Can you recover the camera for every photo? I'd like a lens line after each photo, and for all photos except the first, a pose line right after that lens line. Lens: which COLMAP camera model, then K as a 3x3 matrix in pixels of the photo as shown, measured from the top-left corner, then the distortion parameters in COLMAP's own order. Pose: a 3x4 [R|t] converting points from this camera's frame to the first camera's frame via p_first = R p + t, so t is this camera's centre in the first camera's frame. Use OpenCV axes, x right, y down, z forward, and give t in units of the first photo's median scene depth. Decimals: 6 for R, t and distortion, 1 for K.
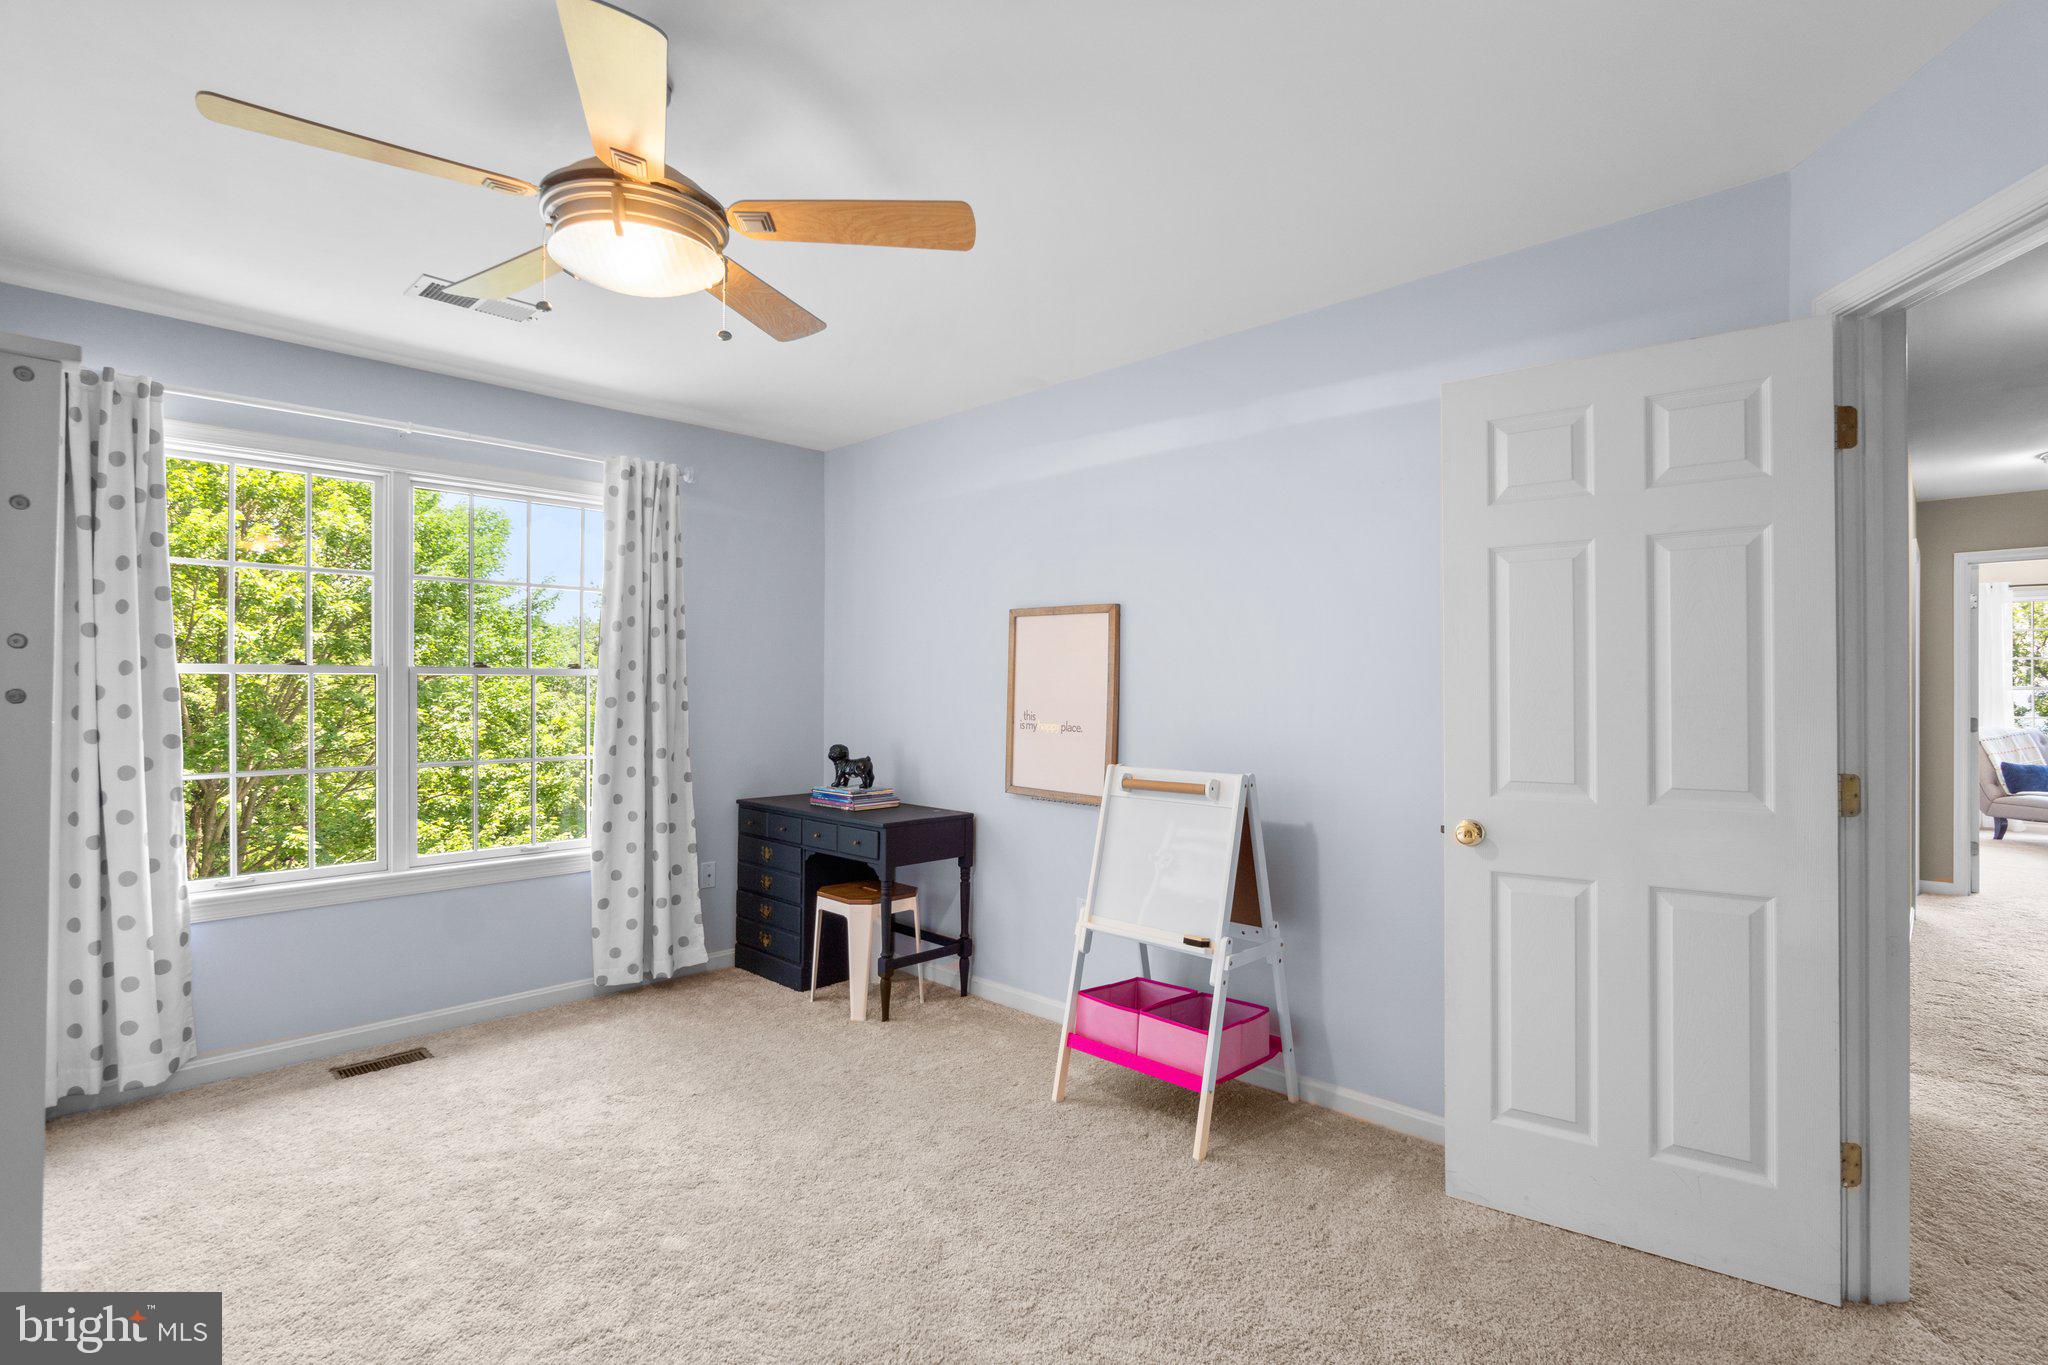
lens RADIAL K [[947.6, 0, 1030.1], [0, 947.6, 690.4], [0, 0, 1]] dist [-0.005439, 0.002241]
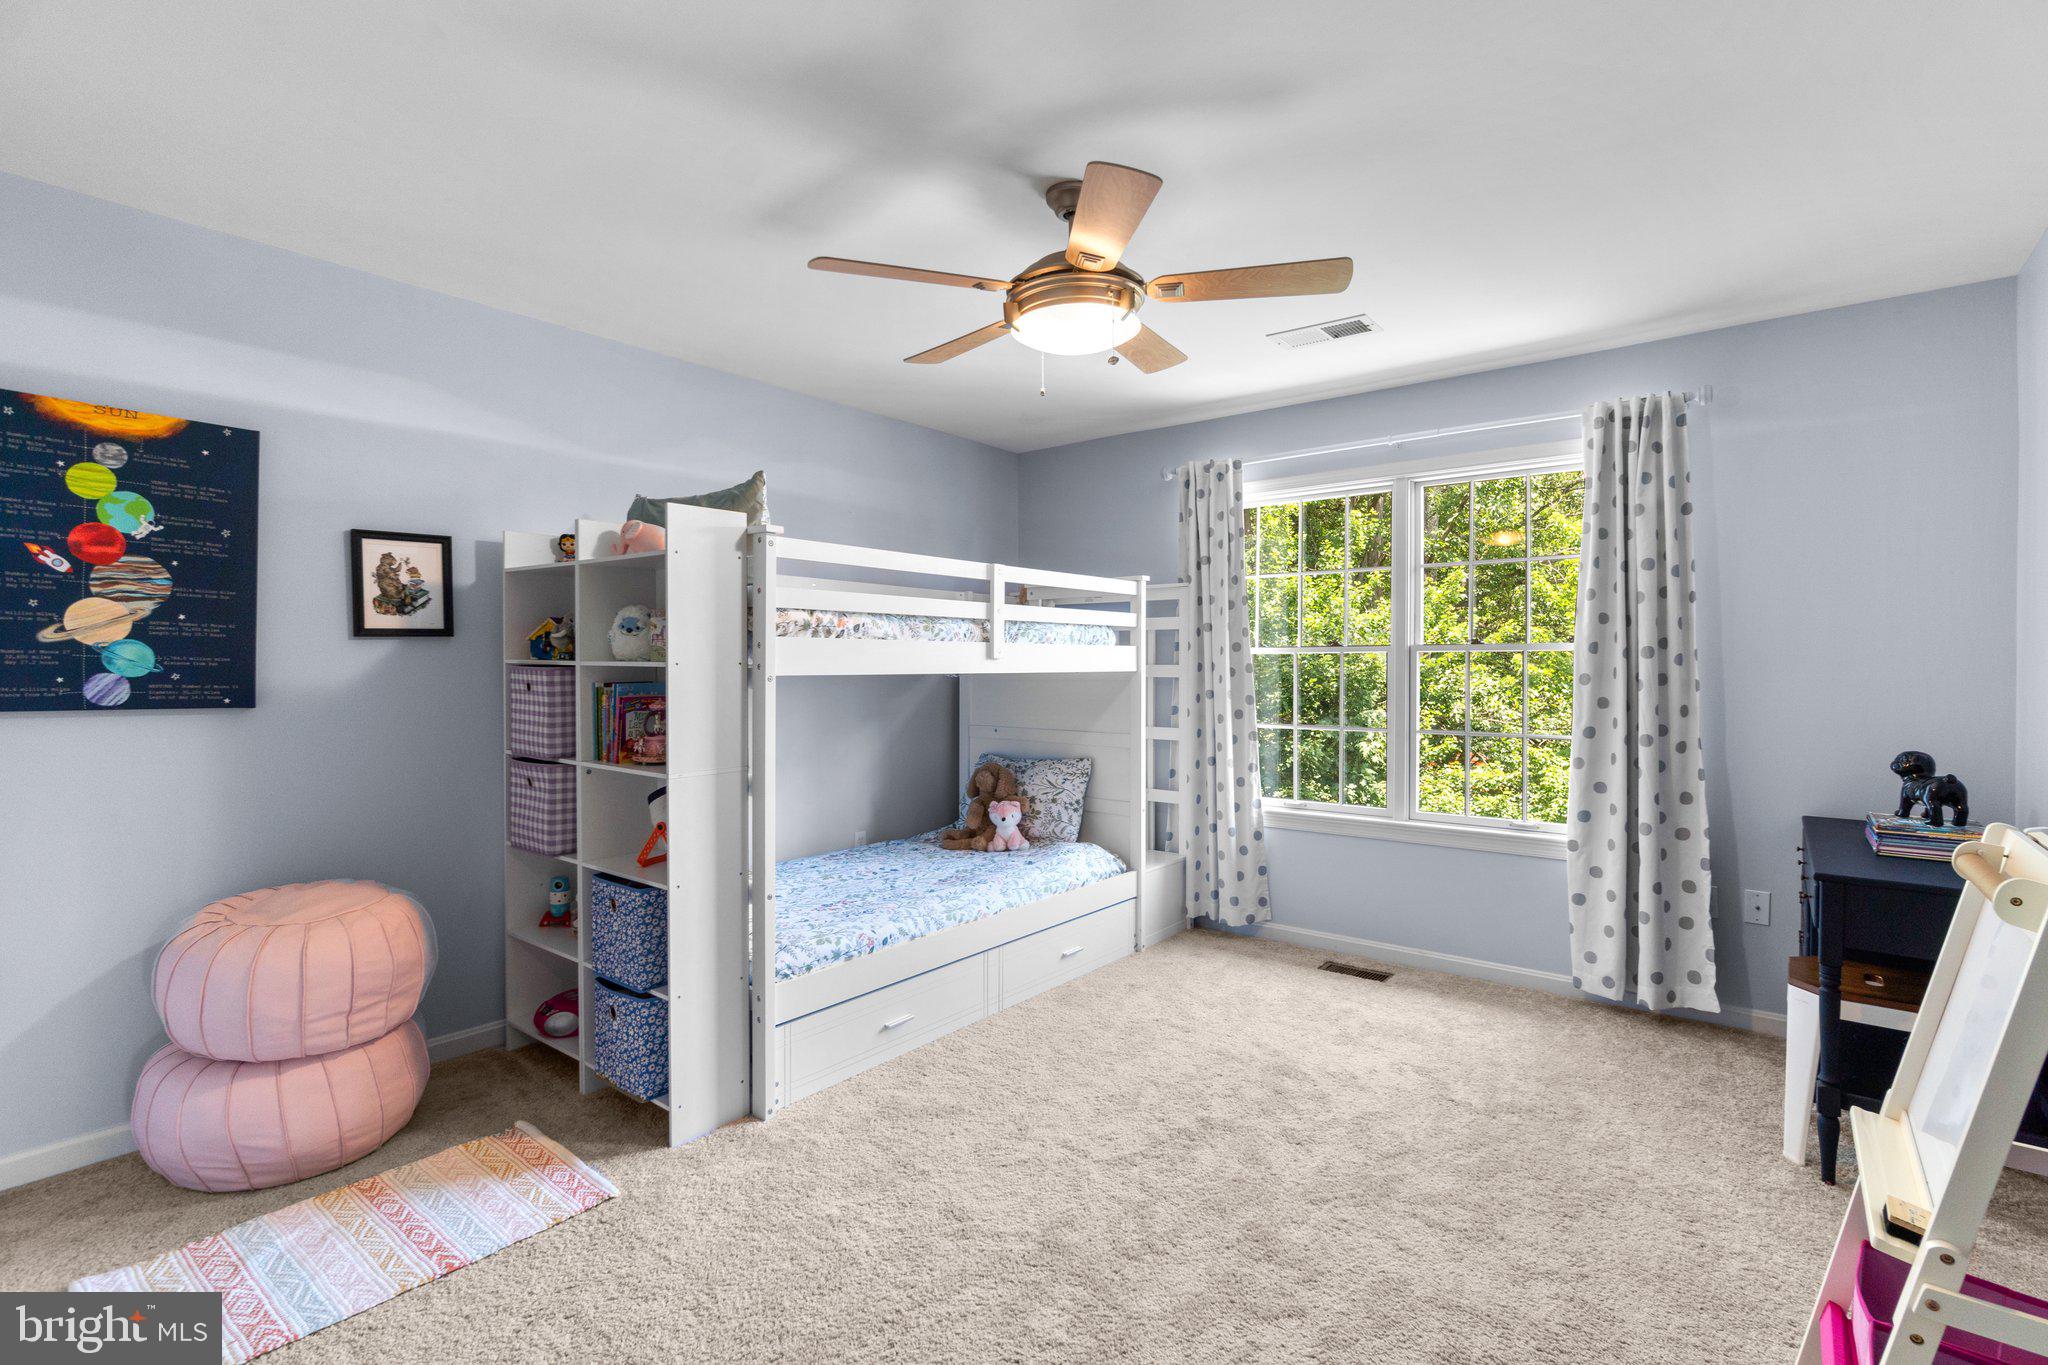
lens RADIAL K [[947.6, 0, 1017.7], [0, 947.6, 670.3], [0, 0, 1]] dist [-0.005439, 0.002241]
pose [[0.108689, 0.005337, -0.994062, 0.460077], [-0.001370, 0.999985, 0.005219, 0.000808], [0.994075, 0.000794, 0.108694, 0.420770]]
